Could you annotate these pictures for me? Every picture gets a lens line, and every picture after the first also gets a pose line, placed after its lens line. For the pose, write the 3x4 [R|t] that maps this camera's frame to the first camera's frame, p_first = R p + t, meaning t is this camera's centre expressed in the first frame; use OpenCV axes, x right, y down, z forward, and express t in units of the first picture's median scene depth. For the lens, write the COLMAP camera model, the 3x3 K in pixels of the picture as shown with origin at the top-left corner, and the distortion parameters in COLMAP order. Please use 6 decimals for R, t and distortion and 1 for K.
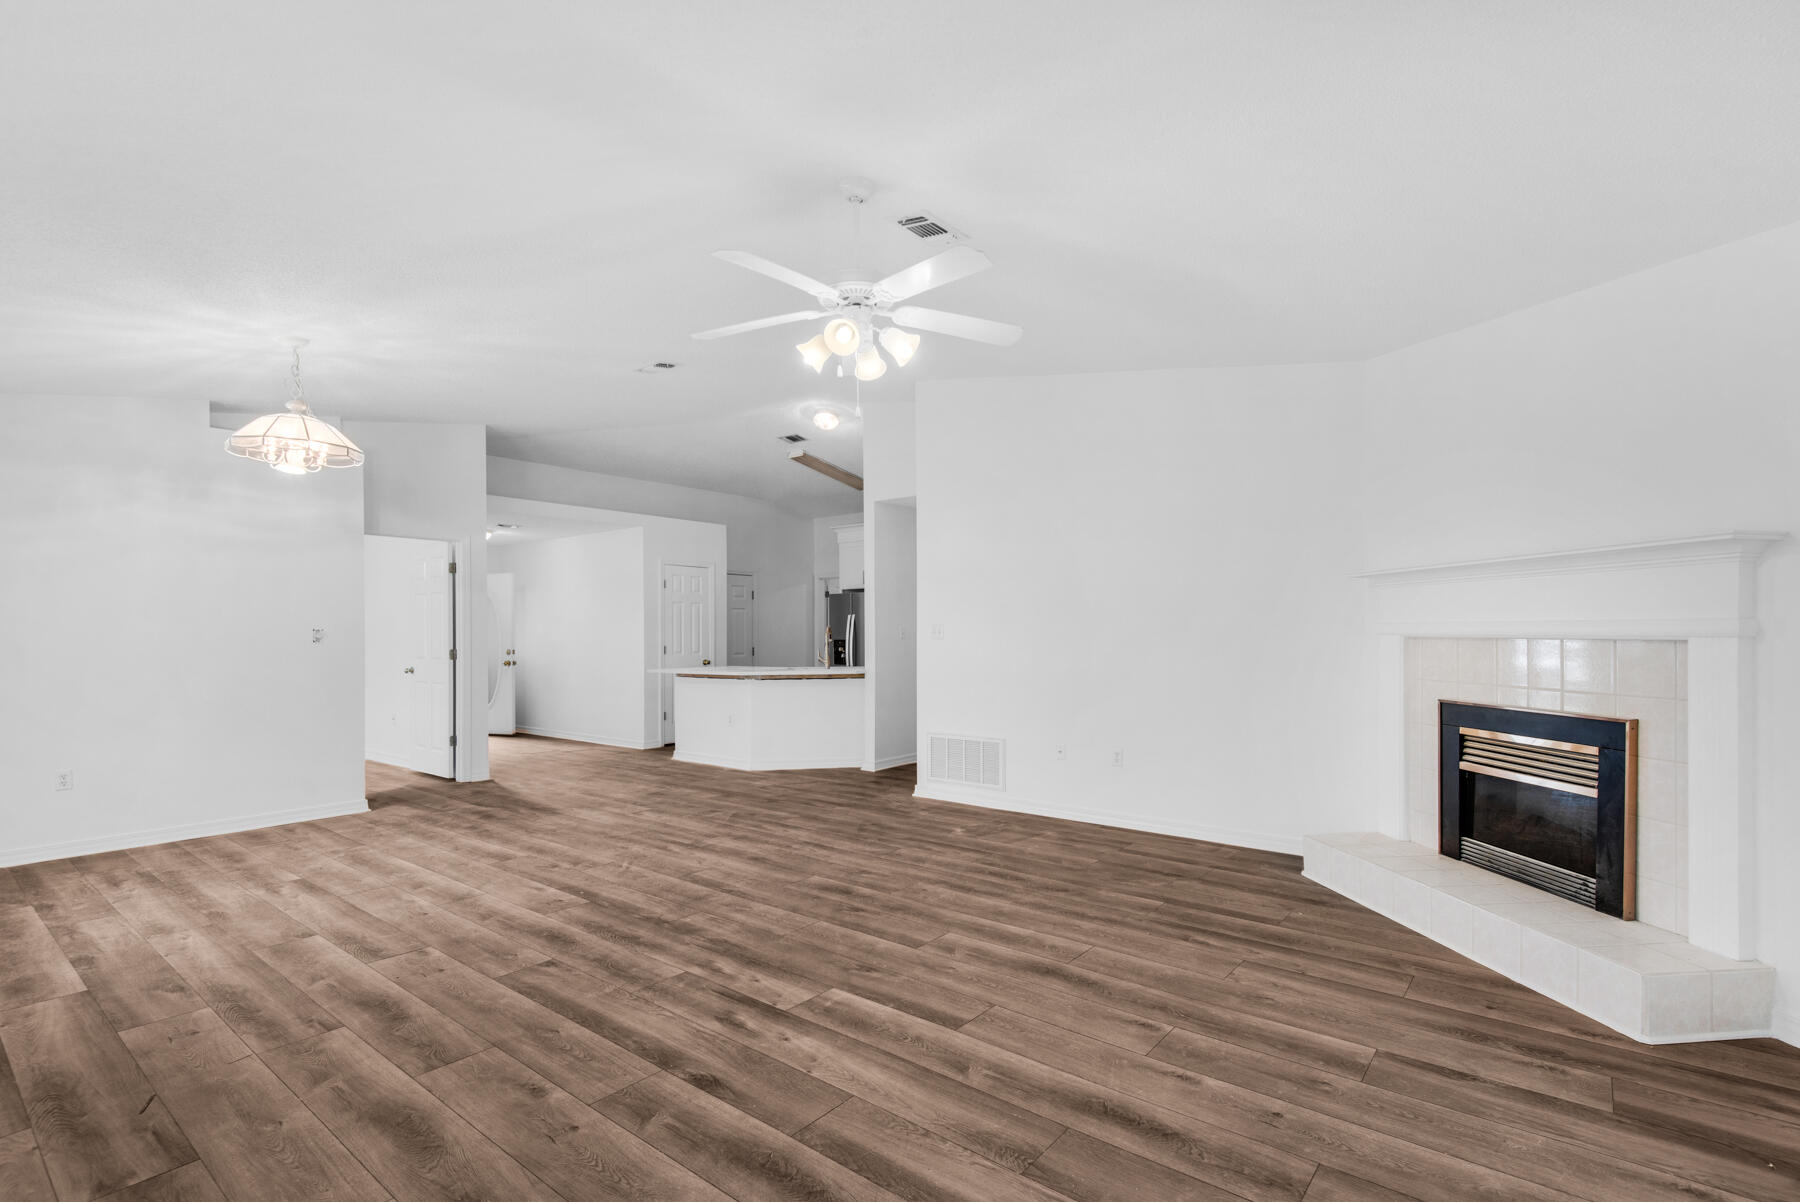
lens RADIAL K [[826.5, 0, 933.8], [0, 826.5, 632.4], [0, 0, 1]] dist [0.034367, -0.026547]
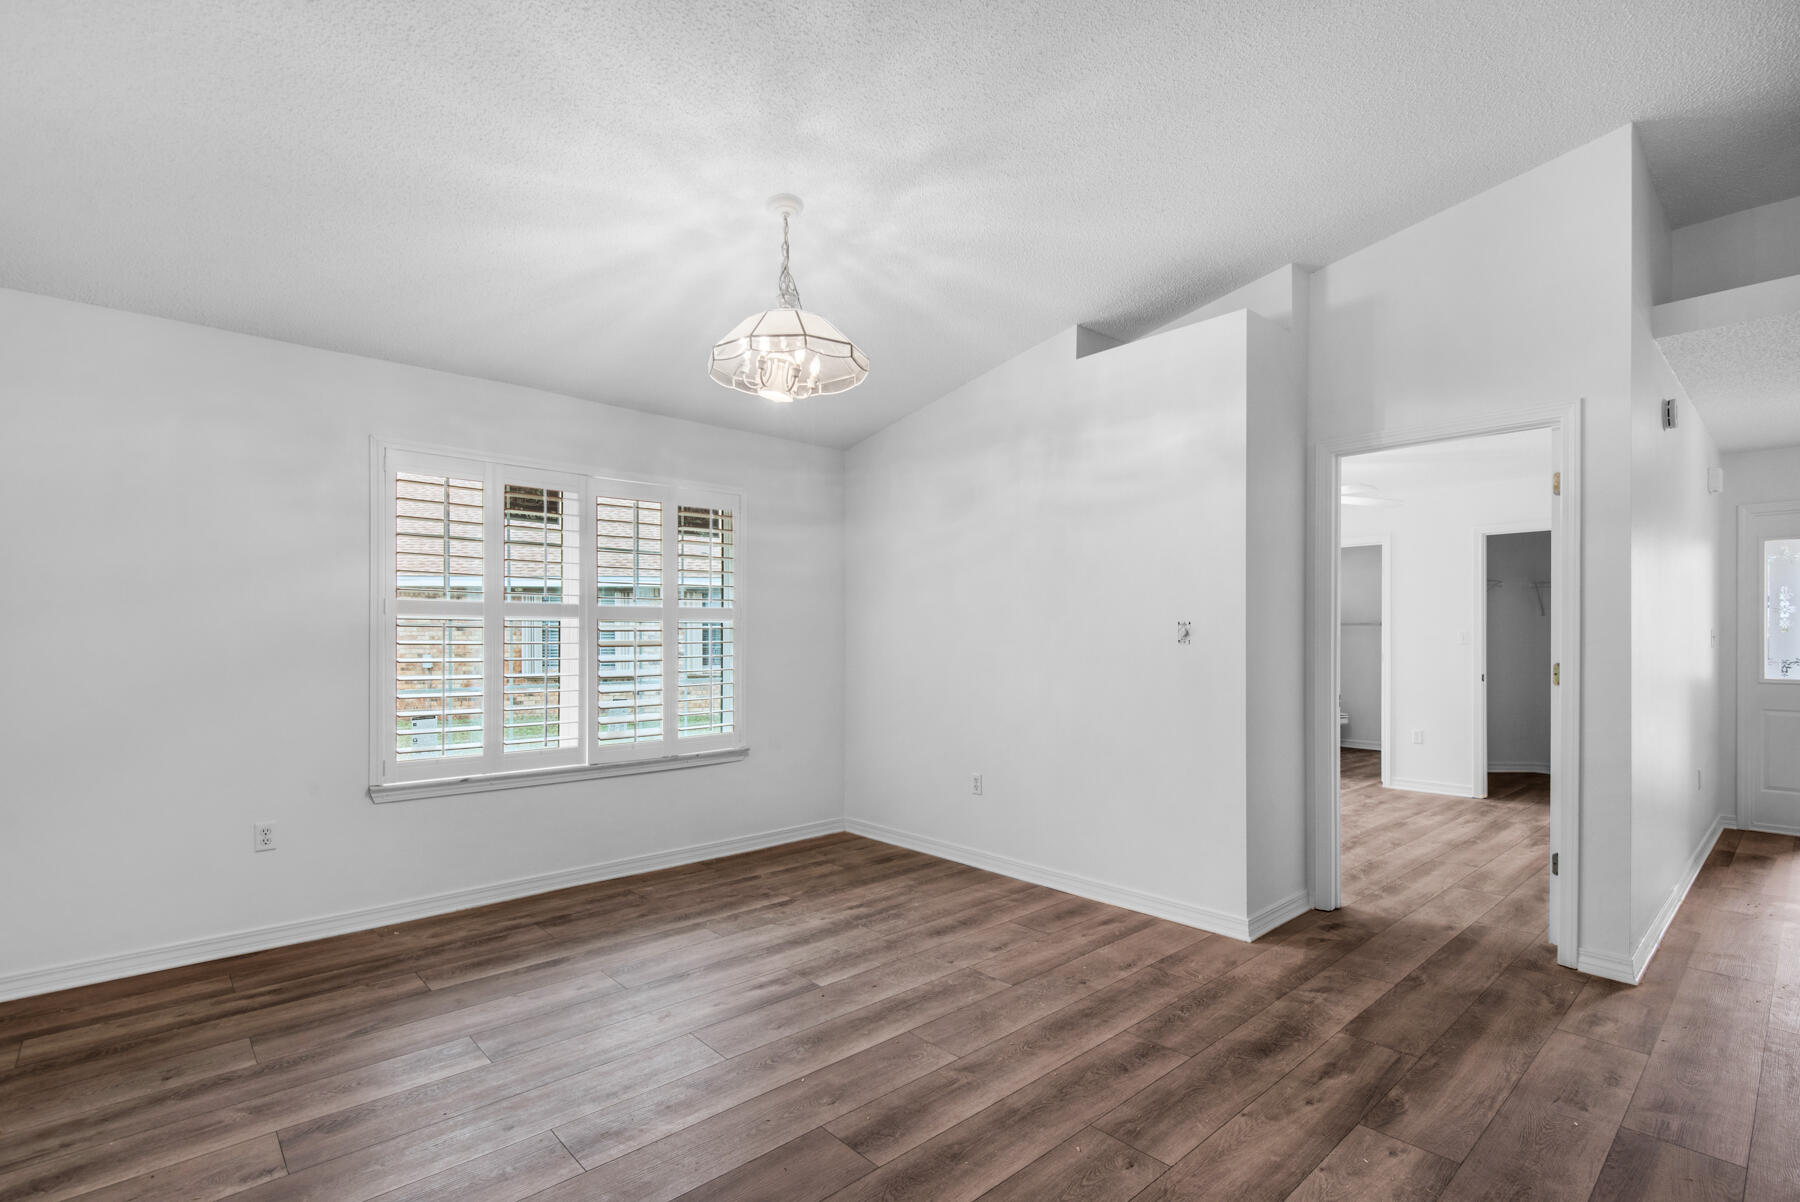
lens RADIAL K [[843.8, 0, 901.9], [0, 843.8, 646.0], [0, 0, 1]] dist [0.033592, -0.024429]
pose [[-0.186612, 0.018211, -0.982265, -0.088130], [0.004755, 0.999833, 0.017633, 0.000416], [0.982422, -0.001380, -0.186668, 1.250891]]
